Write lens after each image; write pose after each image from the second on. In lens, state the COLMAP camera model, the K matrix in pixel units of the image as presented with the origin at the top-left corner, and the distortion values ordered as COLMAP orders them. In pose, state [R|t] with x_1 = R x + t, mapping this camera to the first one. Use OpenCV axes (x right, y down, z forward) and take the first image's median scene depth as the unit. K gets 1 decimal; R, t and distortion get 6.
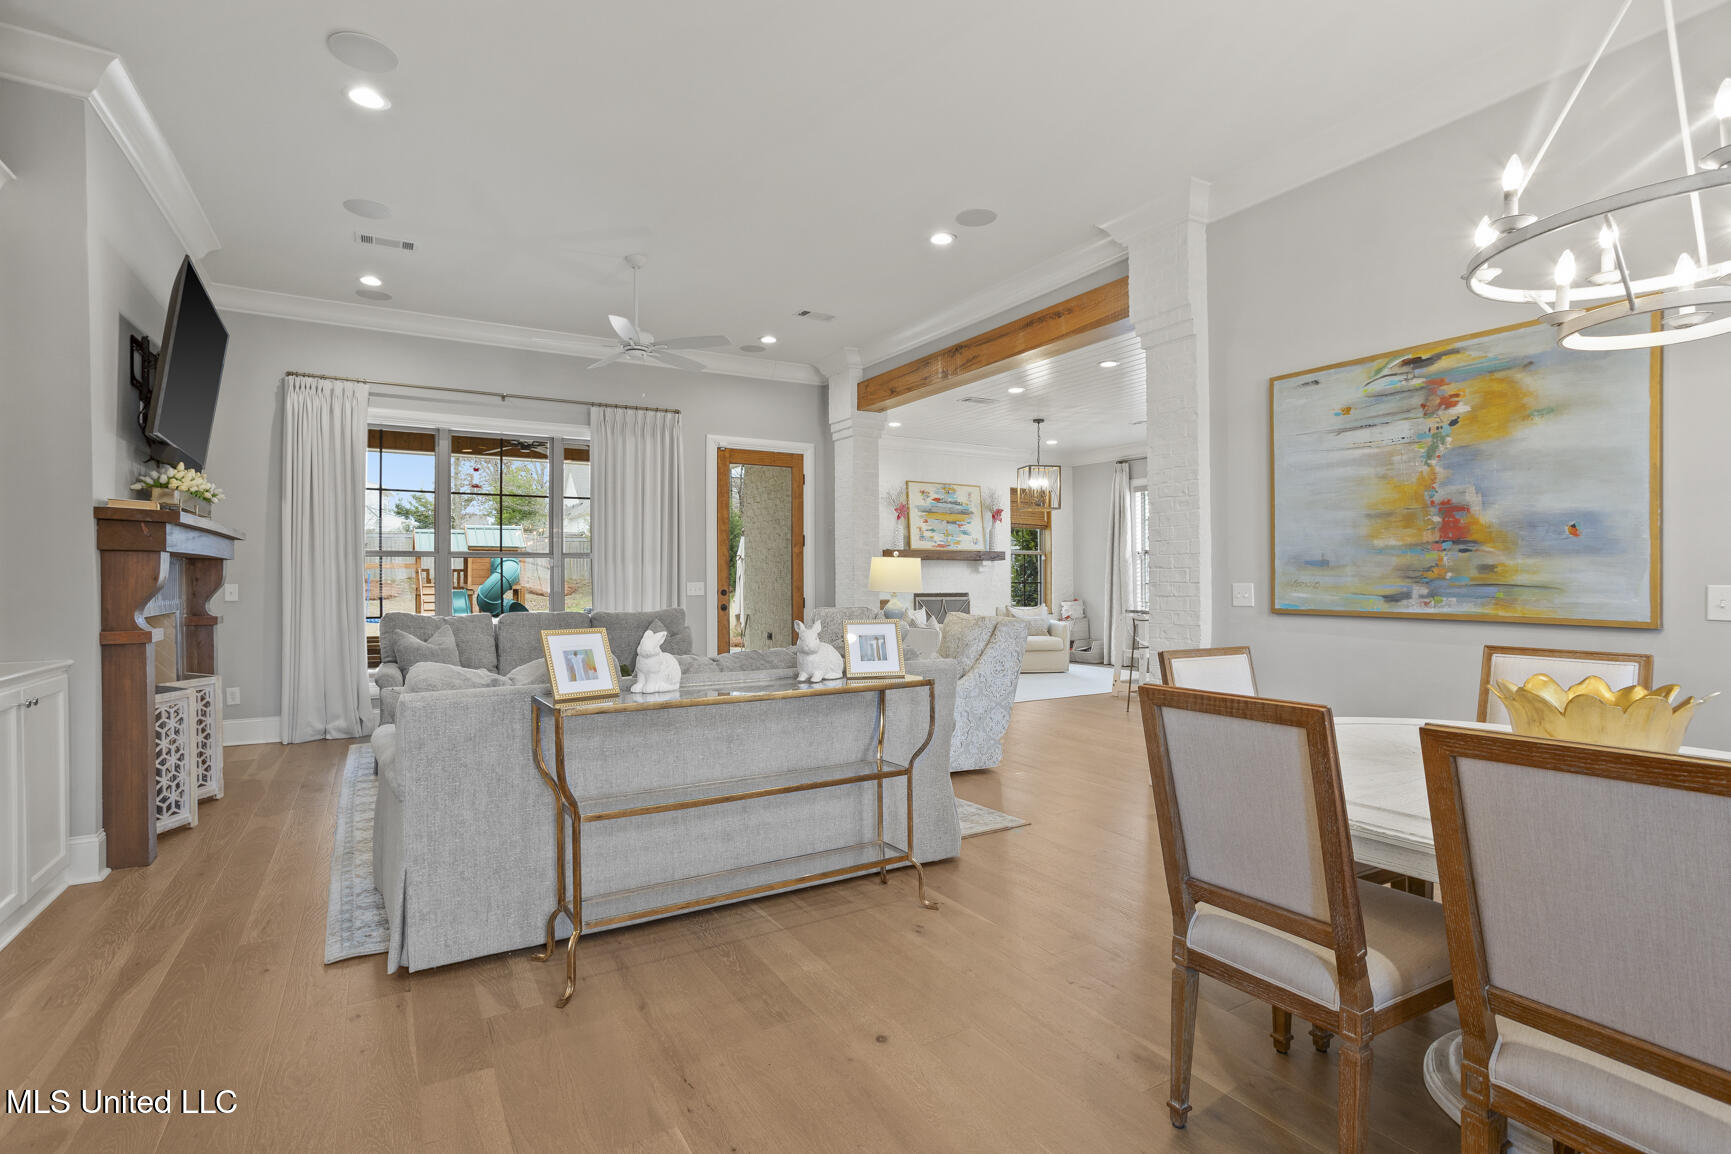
lens RADIAL K [[835.8, 0, 872.0], [0, 835.8, 566.5], [0, 0, 1]] dist [-0.052388, 0.033081]
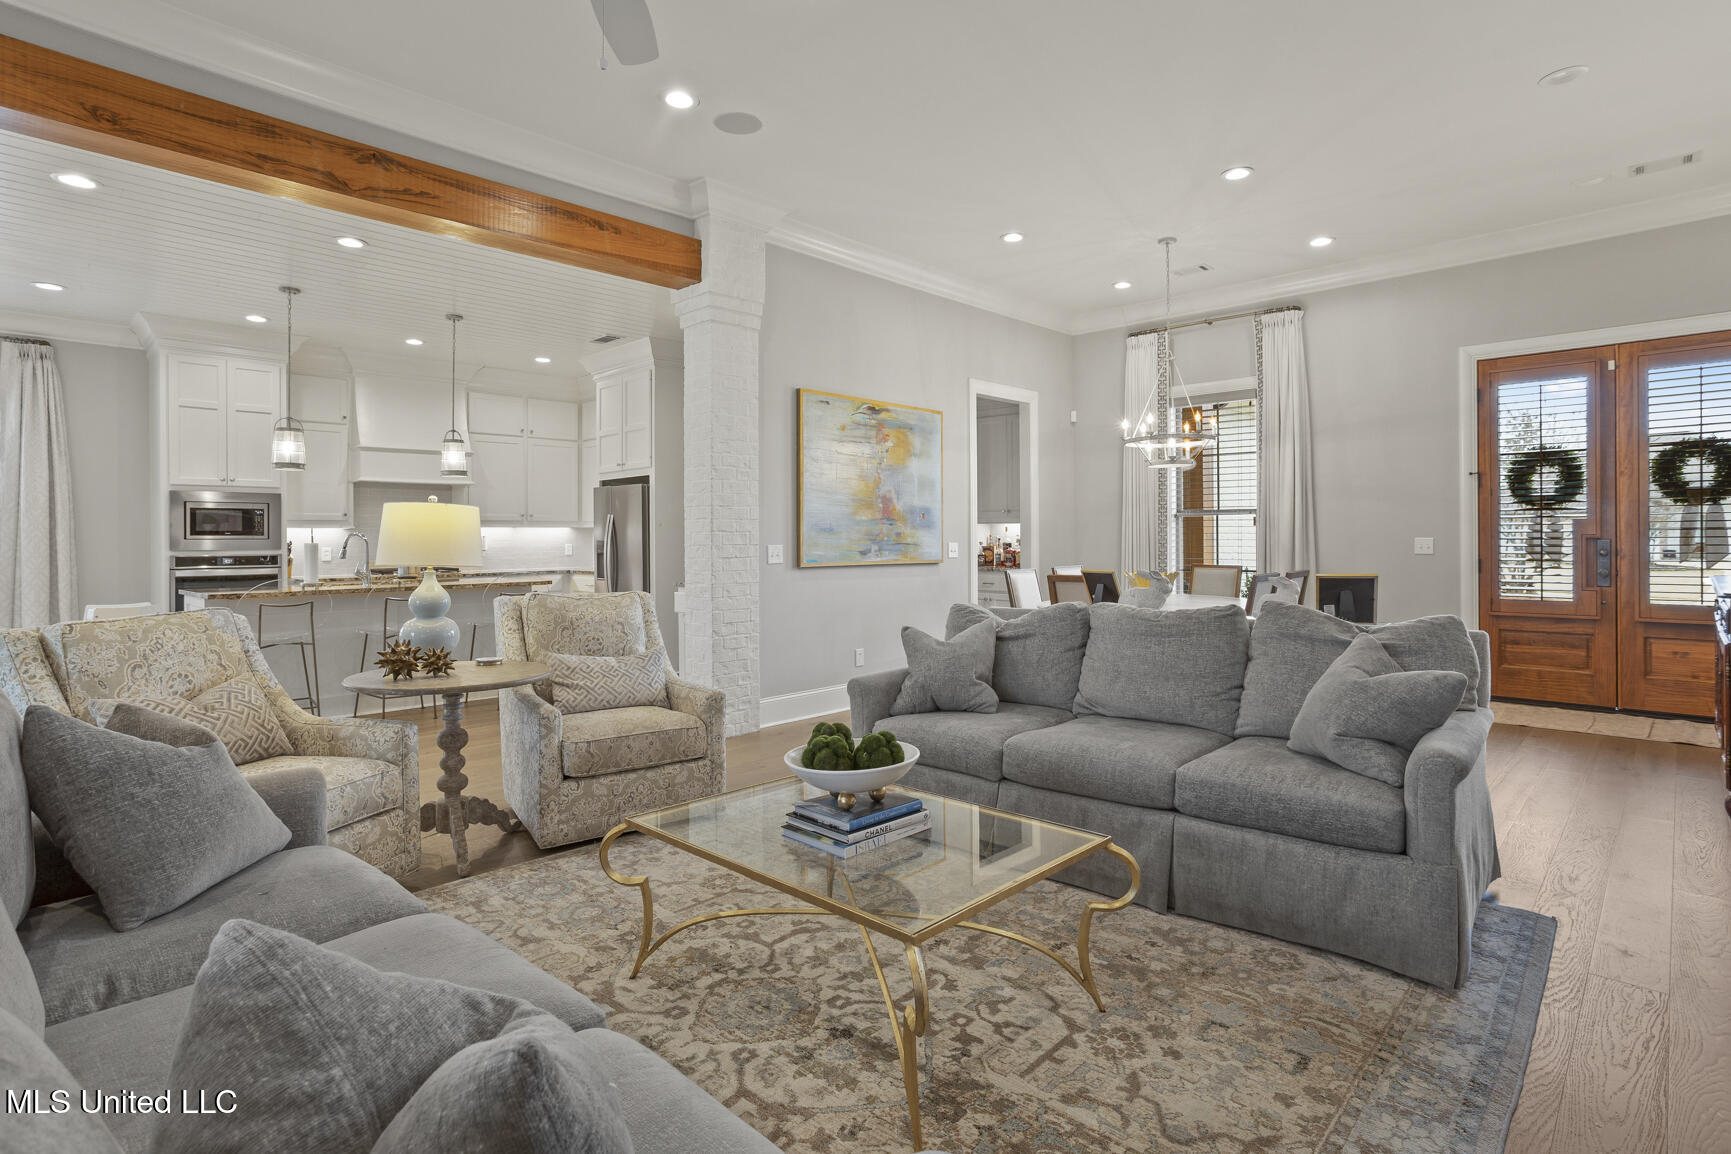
lens RADIAL K [[865.1, 0, 872.0], [0, 865.1, 540.0], [0, 0, 1]] dist [-0.024363, 0.000702]
pose [[-0.263795, 0.004762, 0.964567, -0.817837], [-0.003308, 0.999977, -0.005842, 0.019296], [-0.964573, -0.004732, -0.263774, 1.167882]]
